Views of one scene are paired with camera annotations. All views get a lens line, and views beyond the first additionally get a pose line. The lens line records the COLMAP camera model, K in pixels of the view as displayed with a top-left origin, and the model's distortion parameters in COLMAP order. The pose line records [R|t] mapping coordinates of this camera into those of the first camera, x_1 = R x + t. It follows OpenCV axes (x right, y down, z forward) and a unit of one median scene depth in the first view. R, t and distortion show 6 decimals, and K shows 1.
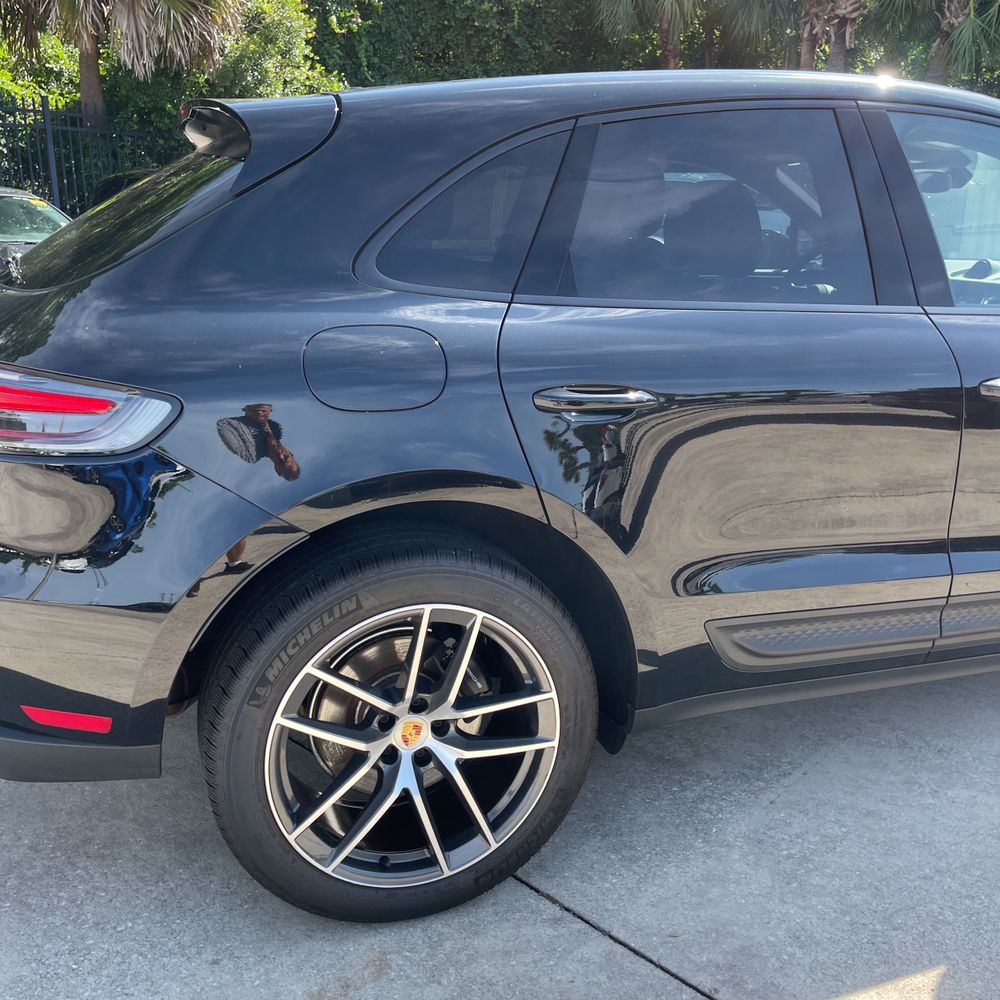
lens RADIAL K [[1007.1, 0, 495.7], [0, 1007.1, 483.4], [0, 0, 1]] dist [0.024990, 0.000000]
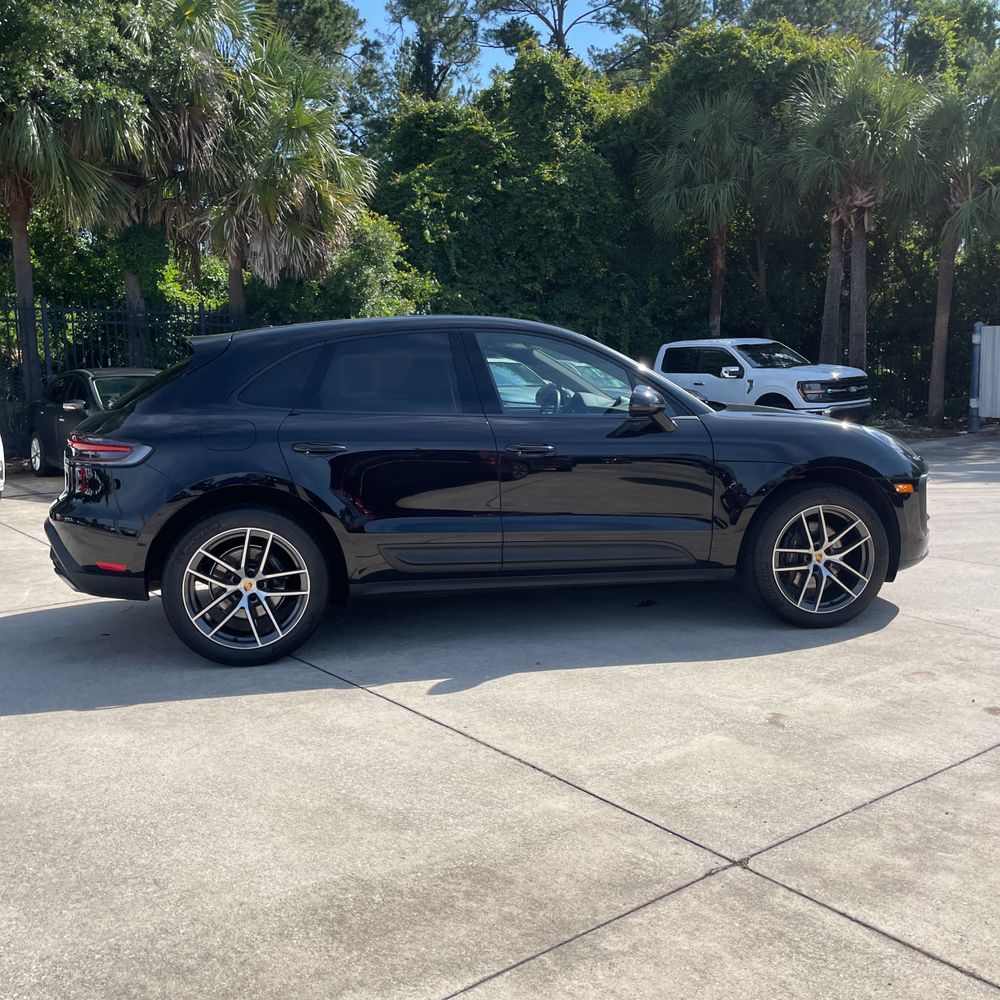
lens RADIAL K [[1007.1, 0, 511.0], [0, 1007.1, 480.8], [0, 0, 1]] dist [0.024990, 0.000000]
pose [[0.991052, -0.016386, -0.132467, 0.859723], [-0.005096, 0.987067, -0.160227, 0.377440], [0.133379, 0.159468, 0.978151, -1.320113]]
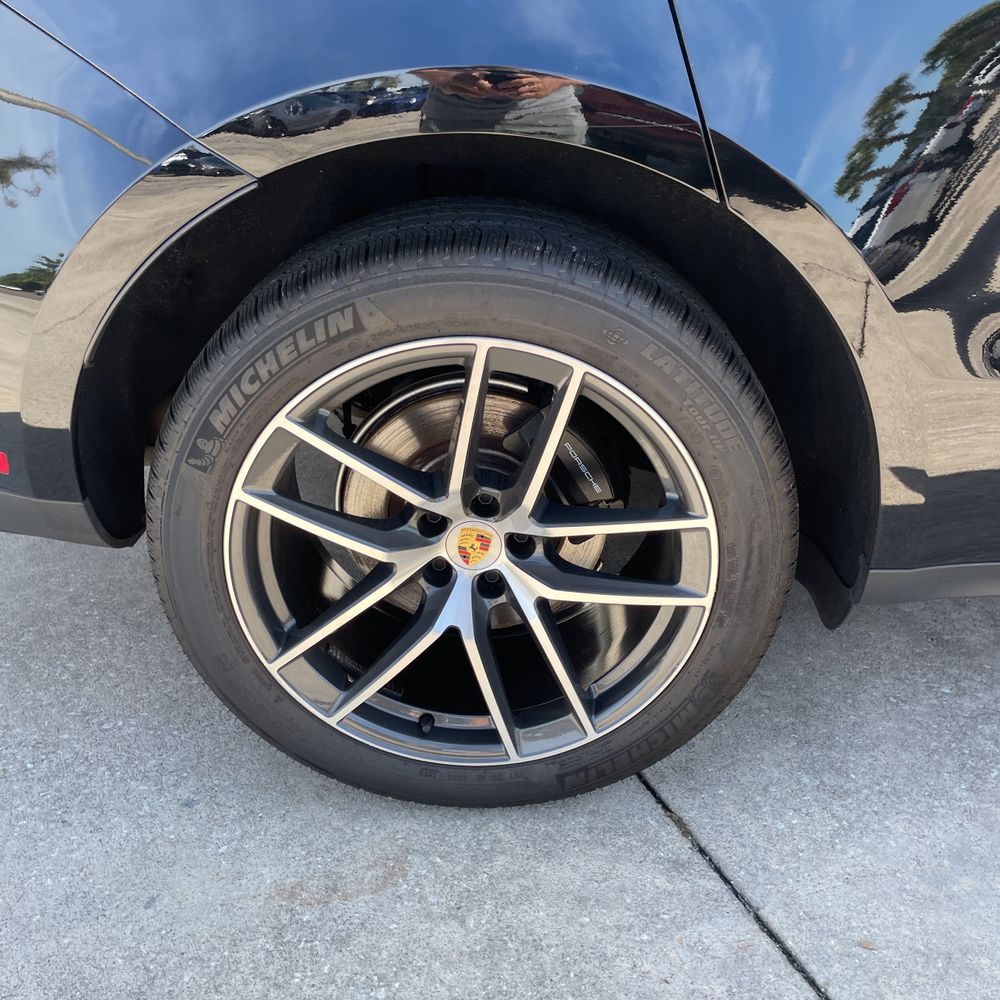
lens RADIAL K [[1007.1, 0, 508.9], [0, 1007.1, 476.0], [0, 0, 1]] dist [0.024990, 0.000000]
pose [[0.938592, 0.143408, -0.313813, 0.124880], [-0.074301, 0.972200, 0.222051, 0.063377], [0.336933, -0.185099, 0.923155, 0.428875]]
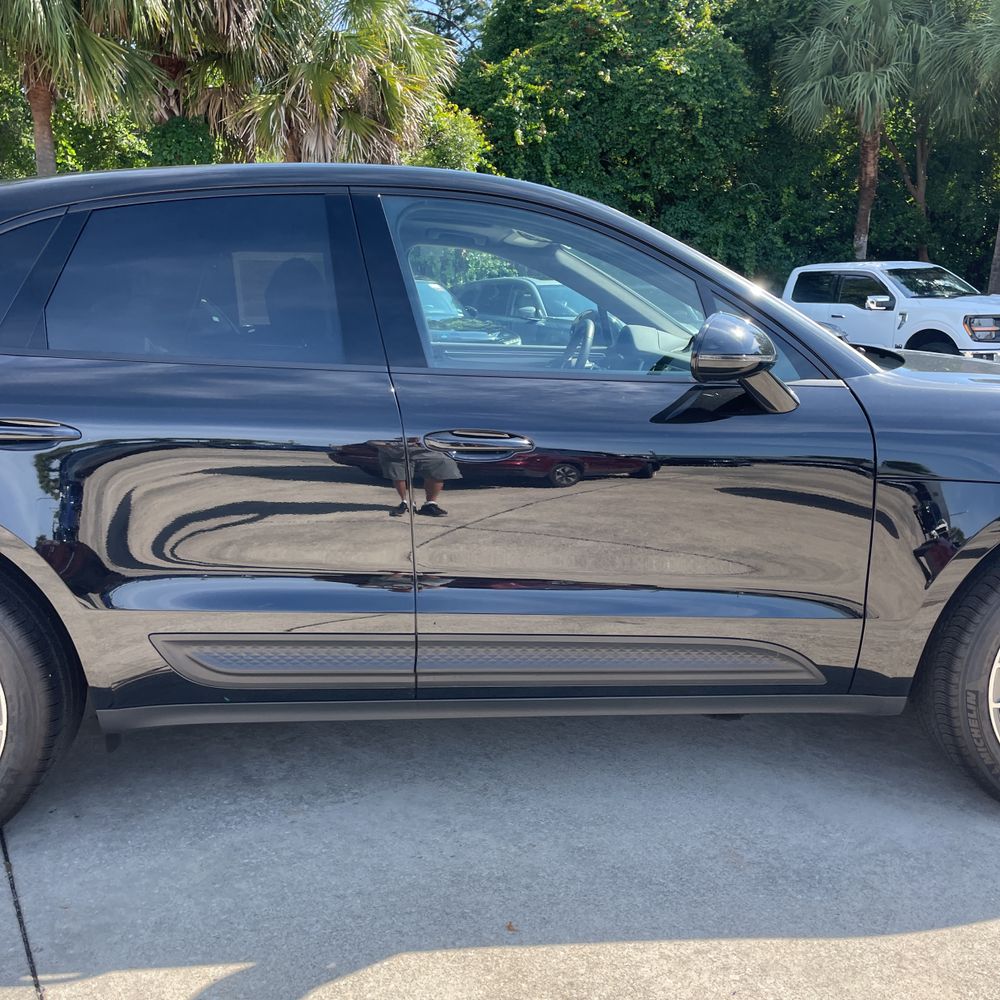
lens RADIAL K [[1007.1, 0, 504.0], [0, 1007.1, 484.2], [0, 0, 1]] dist [0.024990, 0.000000]
pose [[0.966413, 0.031550, -0.255052, 0.911910], [-0.054726, 0.994937, -0.084290, 0.044410], [0.251101, 0.095417, 0.963247, -0.014575]]
